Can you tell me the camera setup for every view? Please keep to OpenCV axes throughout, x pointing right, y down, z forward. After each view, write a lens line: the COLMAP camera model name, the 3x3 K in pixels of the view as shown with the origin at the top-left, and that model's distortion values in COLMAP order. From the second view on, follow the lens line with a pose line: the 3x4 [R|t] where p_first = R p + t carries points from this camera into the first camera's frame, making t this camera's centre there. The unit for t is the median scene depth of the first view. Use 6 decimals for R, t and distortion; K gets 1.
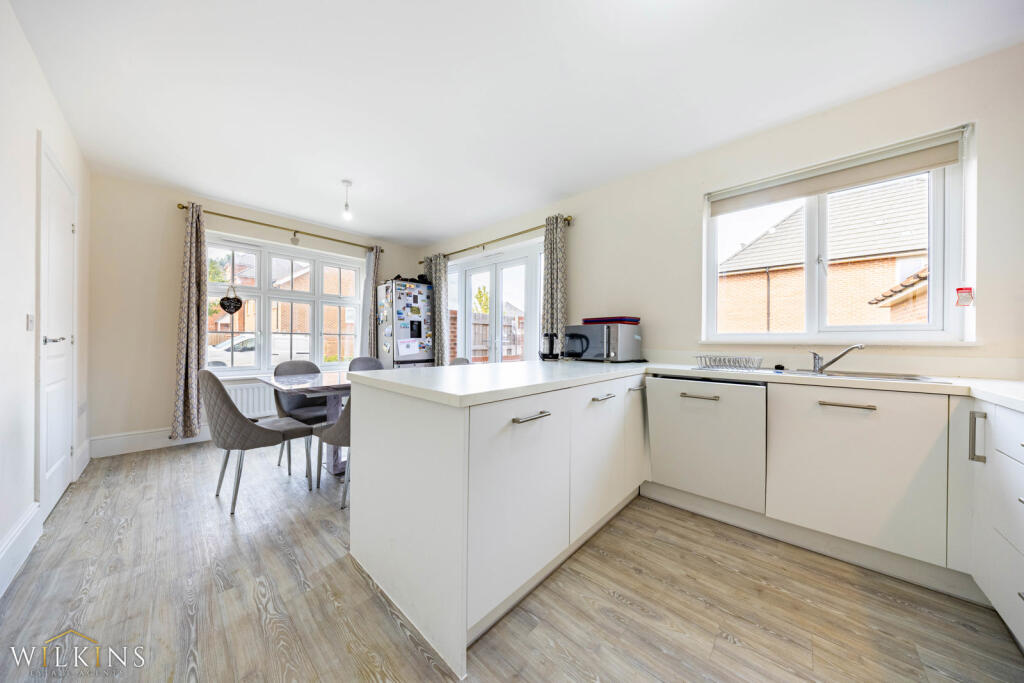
lens RADIAL K [[318.5, 0, 509.4], [0, 318.5, 344.3], [0, 0, 1]] dist [-0.011344, -0.000024]
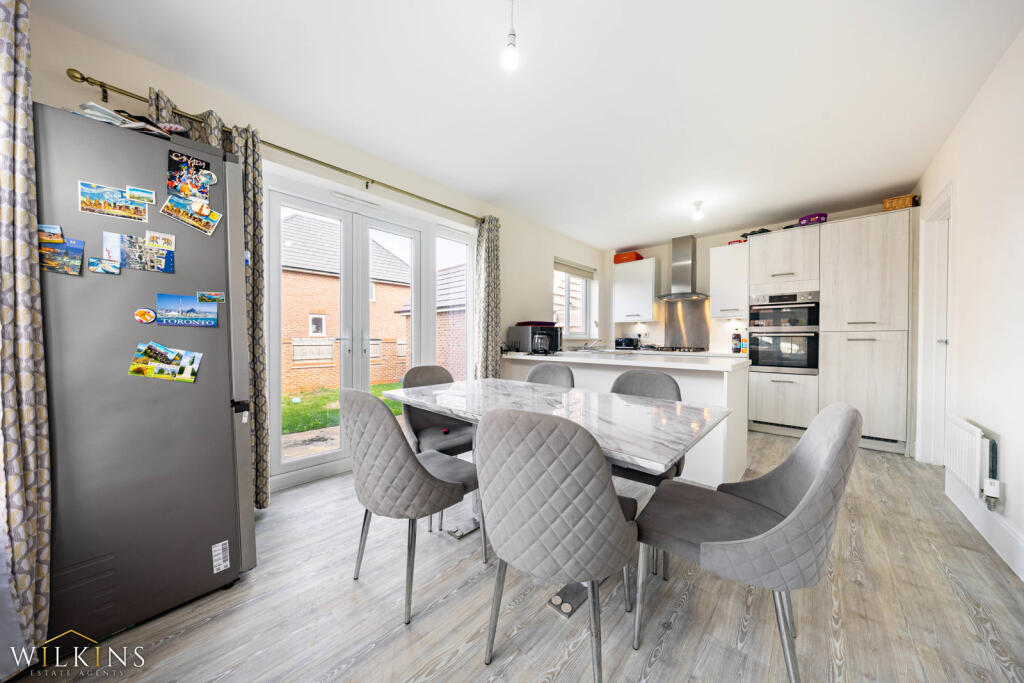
lens RADIAL K [[318.5, 0, 509.4], [0, 318.5, 344.3], [0, 0, 1]] dist [-0.011344, -0.000024]
pose [[0.019701, -0.024020, 0.999517, -0.946039], [0.007751, 0.999685, 0.023871, -0.017057], [-0.999776, 0.007277, 0.019881, 0.982164]]
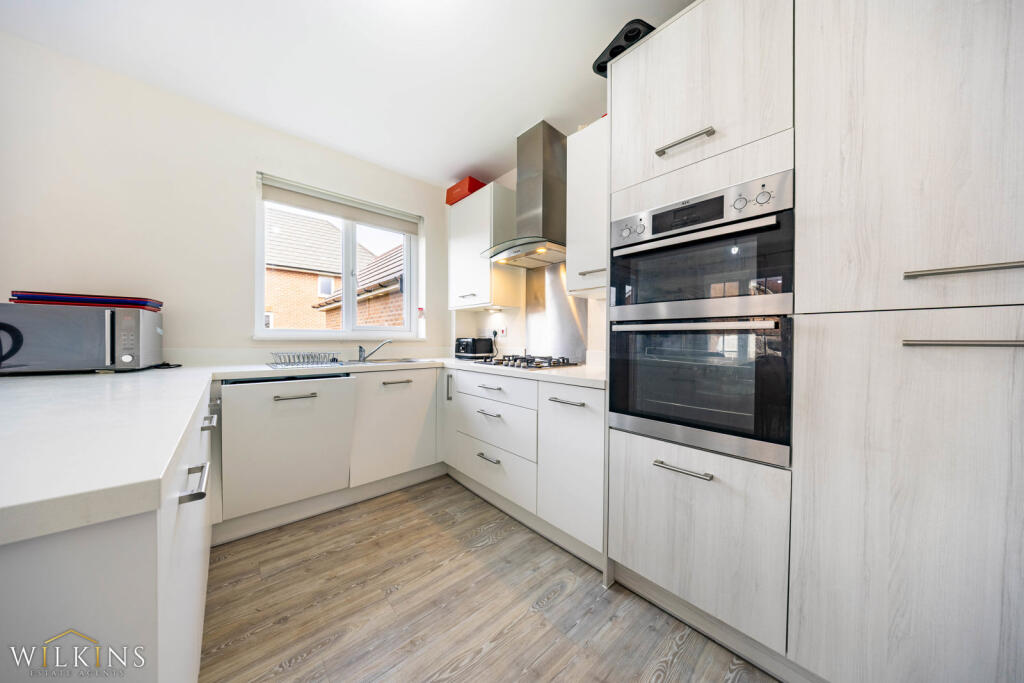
lens RADIAL K [[318.5, 0, 509.4], [0, 318.5, 344.3], [0, 0, 1]] dist [-0.011344, -0.000024]
pose [[0.099111, -0.019699, 0.994881, -0.168178], [0.003131, 0.999805, 0.019484, -0.003782], [-0.995071, 0.001183, 0.099153, 0.176800]]
